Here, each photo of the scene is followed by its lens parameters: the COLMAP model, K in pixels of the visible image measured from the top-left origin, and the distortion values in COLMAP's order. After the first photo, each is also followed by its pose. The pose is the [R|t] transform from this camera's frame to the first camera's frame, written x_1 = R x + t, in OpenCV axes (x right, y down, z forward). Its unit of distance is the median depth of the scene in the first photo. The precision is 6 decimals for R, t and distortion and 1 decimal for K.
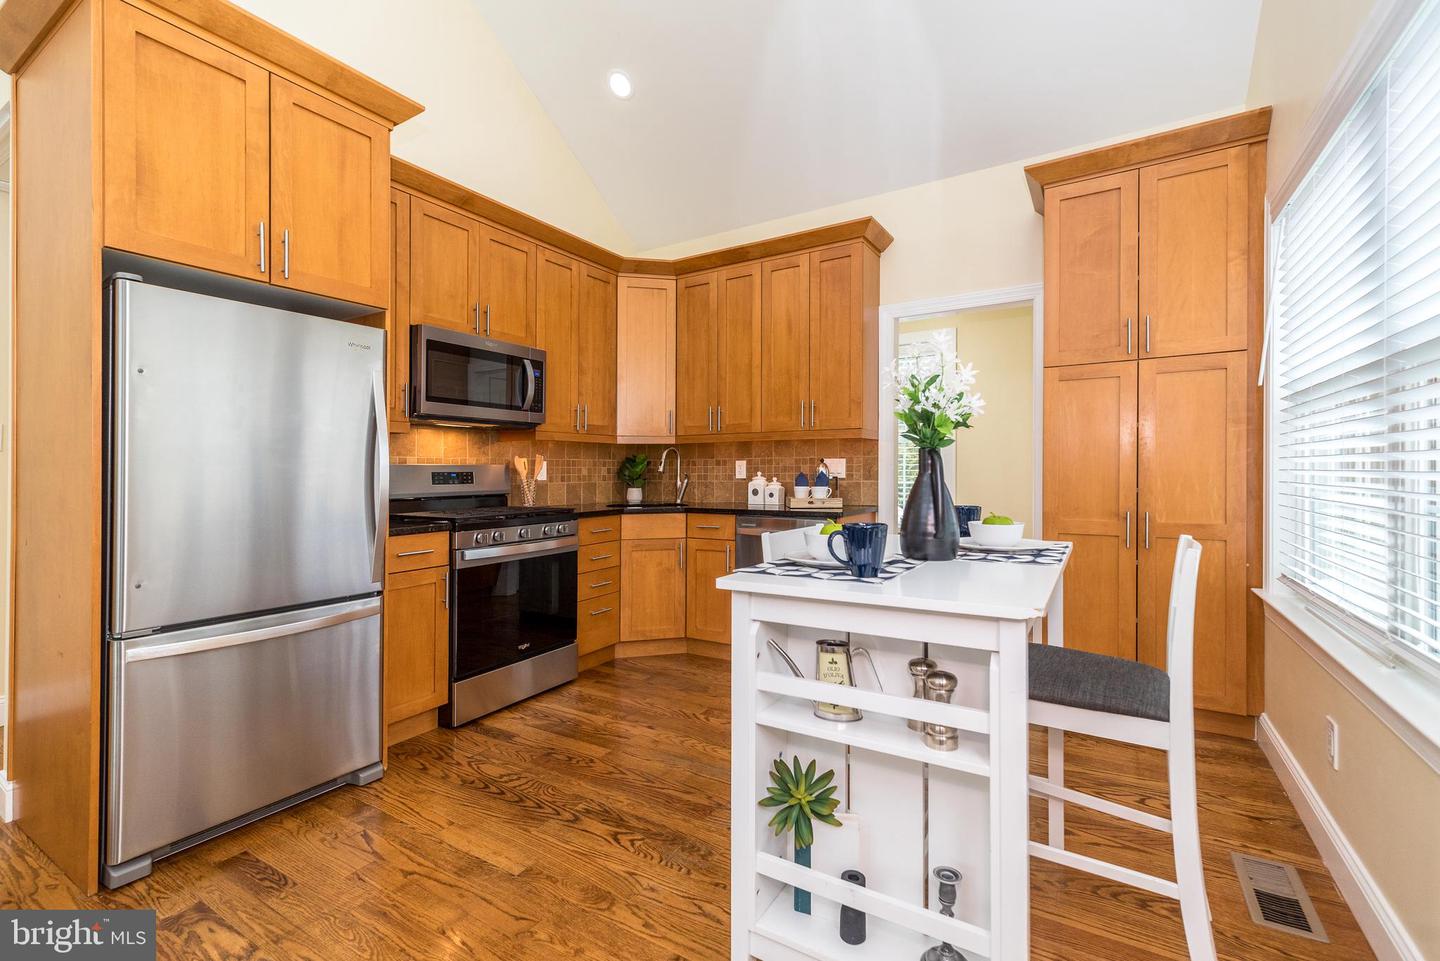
lens RADIAL K [[627.1, 0, 723.5], [0, 627.1, 505.0], [0, 0, 1]] dist [0.005234, 0.000370]
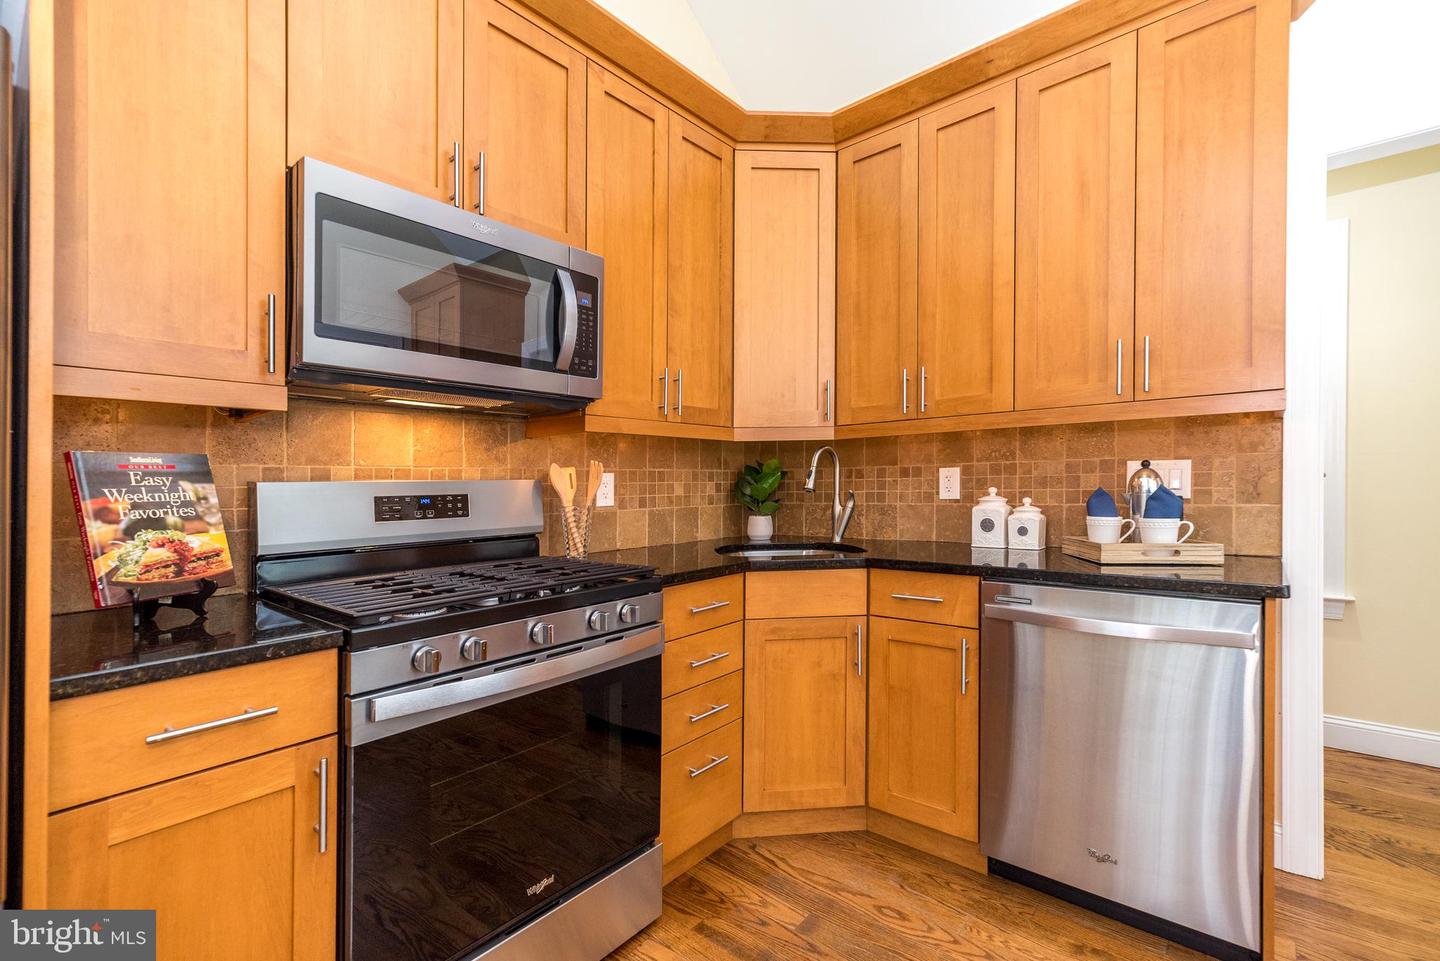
lens RADIAL K [[627.1, 0, 721.2], [0, 627.1, 483.8], [0, 0, 1]] dist [0.005234, 0.000370]
pose [[0.987098, -0.010333, -0.159782, -0.095493], [0.001673, 0.998527, -0.054240, -0.029155], [0.160107, 0.053273, 0.985661, 0.462170]]
